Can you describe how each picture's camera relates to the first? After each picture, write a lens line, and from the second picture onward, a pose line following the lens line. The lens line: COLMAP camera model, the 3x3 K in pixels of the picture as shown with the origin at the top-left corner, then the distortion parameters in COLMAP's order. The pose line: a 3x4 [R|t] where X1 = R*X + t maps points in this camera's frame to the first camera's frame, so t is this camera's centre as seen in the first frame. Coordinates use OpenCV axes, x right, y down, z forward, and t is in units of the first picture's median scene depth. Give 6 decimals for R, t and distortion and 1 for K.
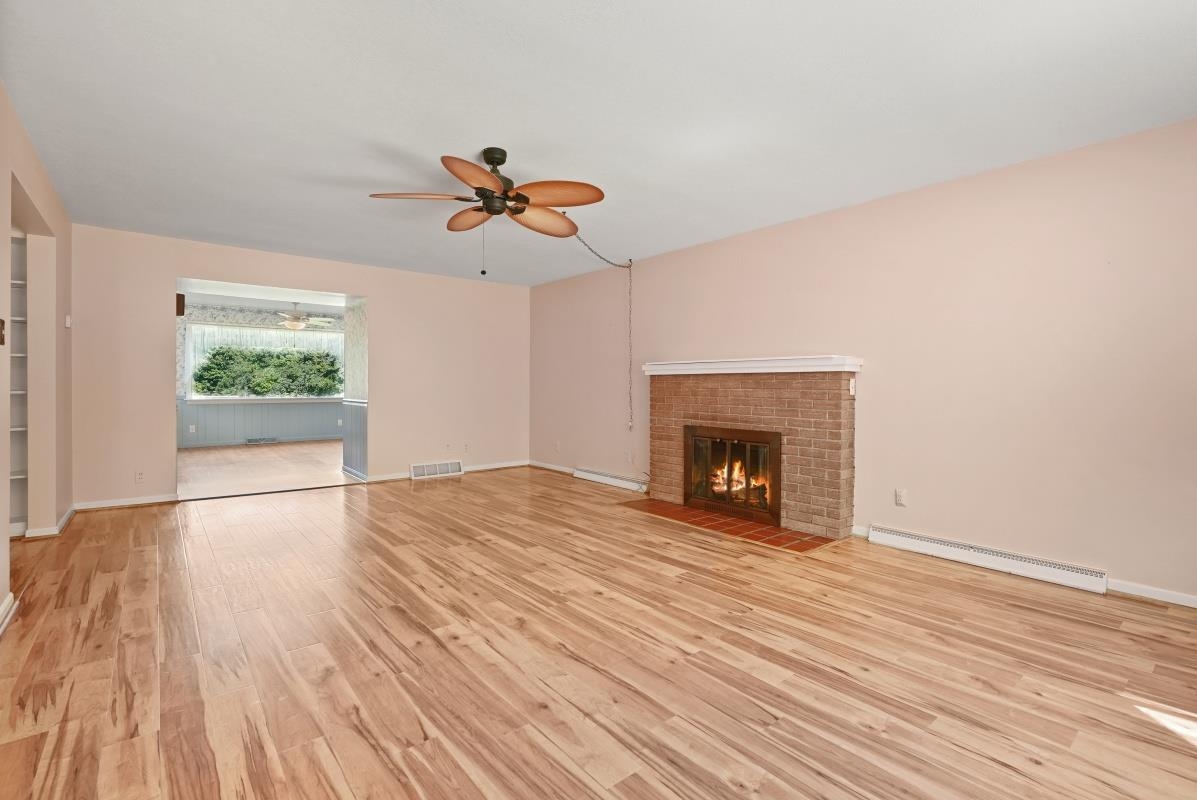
lens RADIAL K [[544.0, 0, 600.7], [0, 544.0, 393.7], [0, 0, 1]] dist [-0.012933, 0.003899]
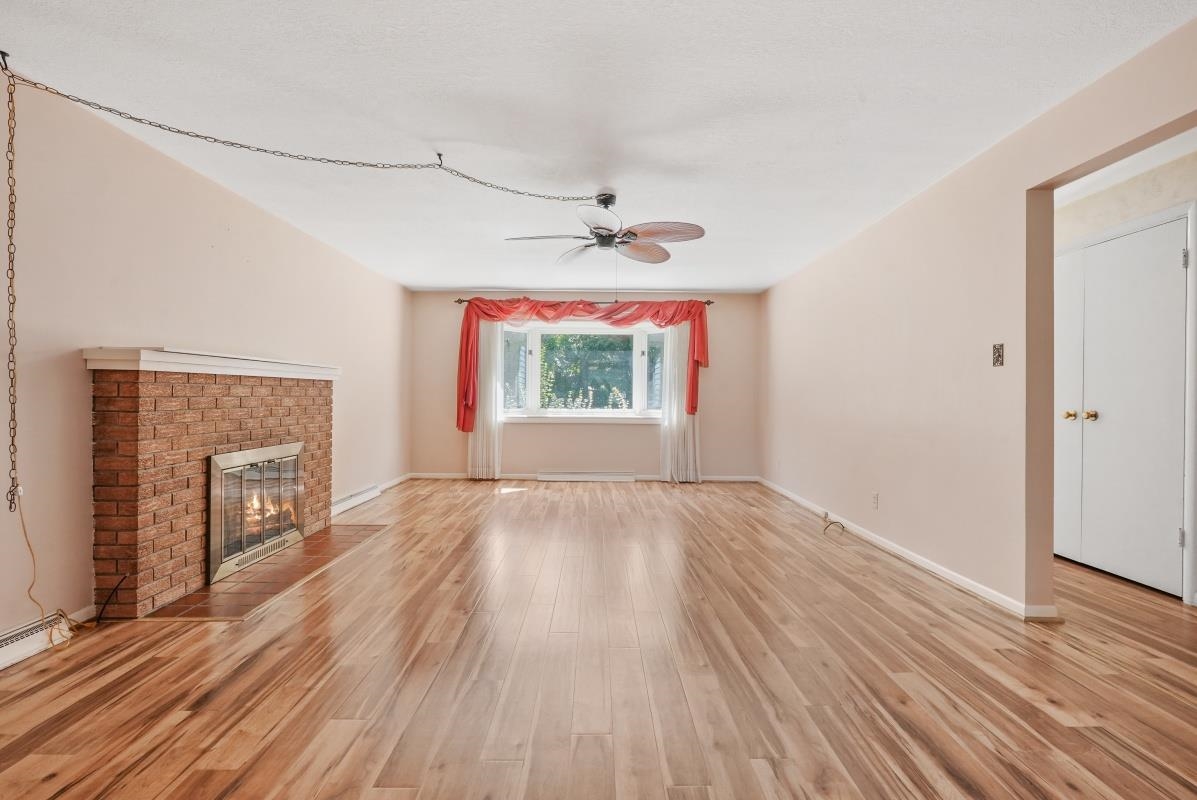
lens RADIAL K [[544.0, 0, 598.3], [0, 544.0, 395.1], [0, 0, 1]] dist [-0.012933, 0.003899]
pose [[-0.771752, -0.011267, 0.635824, -0.996267], [-0.002449, 0.999888, 0.014747, -0.037392], [-0.635919, 0.009824, -0.771693, 2.046628]]
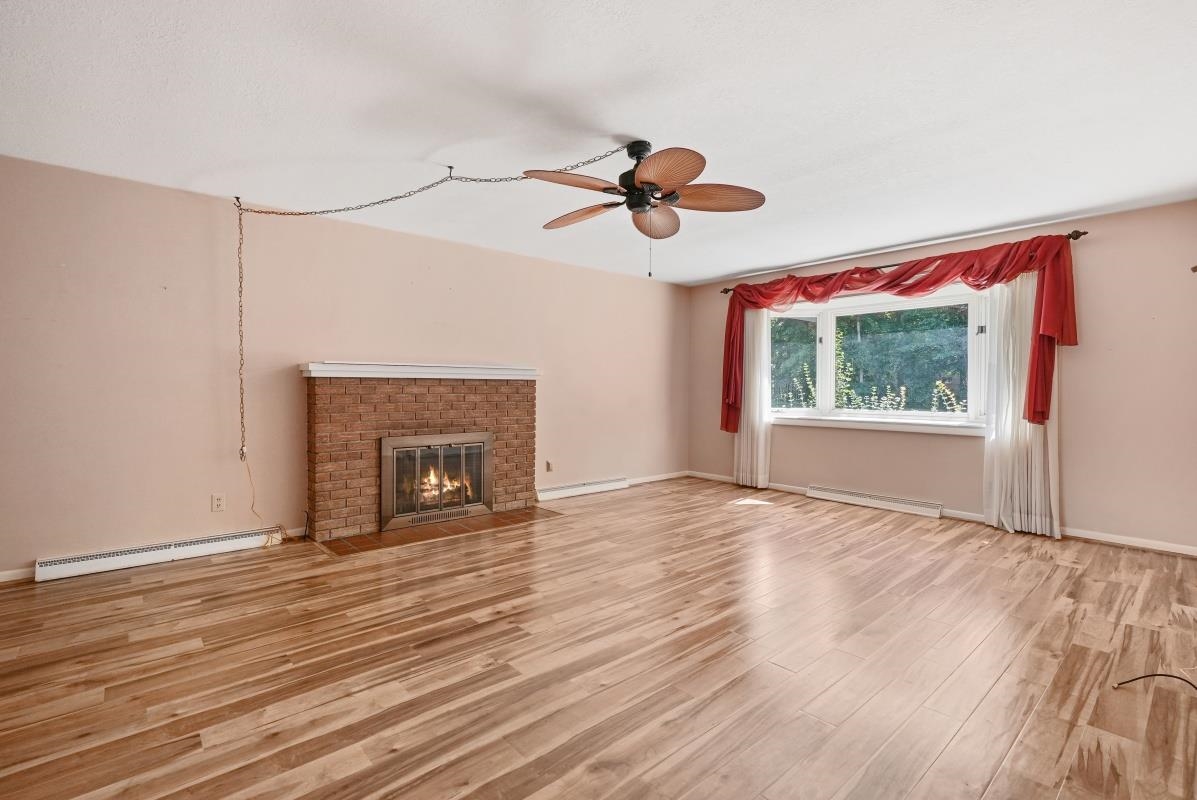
lens RADIAL K [[544.0, 0, 597.4], [0, 544.0, 389.9], [0, 0, 1]] dist [-0.012933, 0.003899]
pose [[-0.027088, -0.008093, 0.999600, -1.210494], [0.010794, 0.999907, 0.008388, -0.034627], [-0.999575, 0.011017, -0.026998, 1.169458]]
